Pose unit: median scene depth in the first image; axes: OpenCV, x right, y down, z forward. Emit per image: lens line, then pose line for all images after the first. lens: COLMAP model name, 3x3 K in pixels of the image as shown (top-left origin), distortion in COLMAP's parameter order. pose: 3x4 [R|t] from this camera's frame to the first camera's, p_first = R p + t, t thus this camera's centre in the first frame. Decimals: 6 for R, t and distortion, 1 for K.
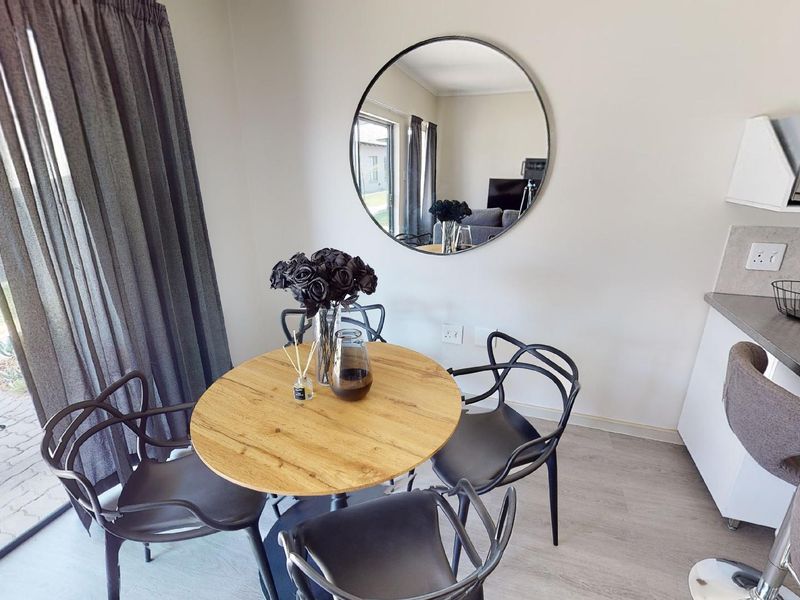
lens RADIAL K [[393.0, 0, 399.2], [0, 393.0, 302.8], [0, 0, 1]] dist [0.004671, 0.001650]
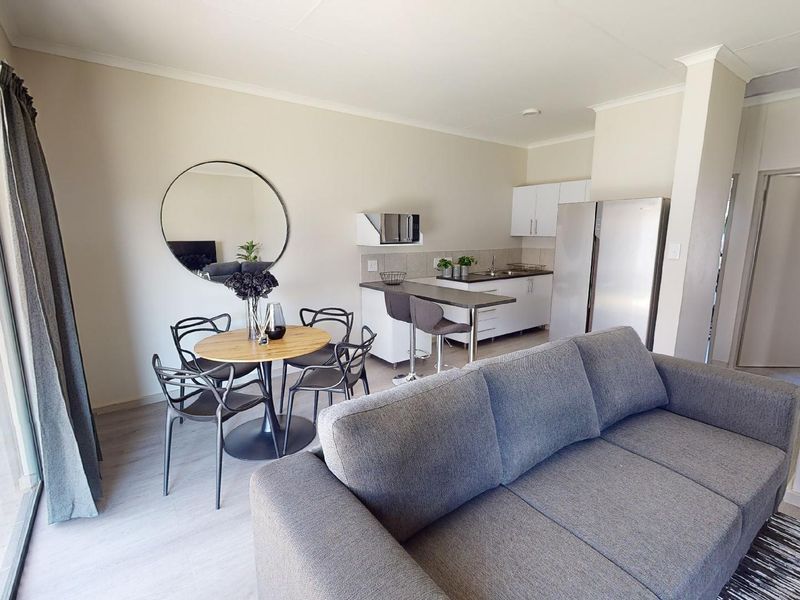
lens RADIAL K [[393.0, 0, 399.2], [0, 393.0, 302.8], [0, 0, 1]] dist [0.004671, 0.001650]
pose [[0.575279, -0.144891, 0.805022, -1.078298], [0.267253, 0.963466, -0.017574, 0.209642], [-0.773065, 0.225255, 0.592984, -0.589878]]
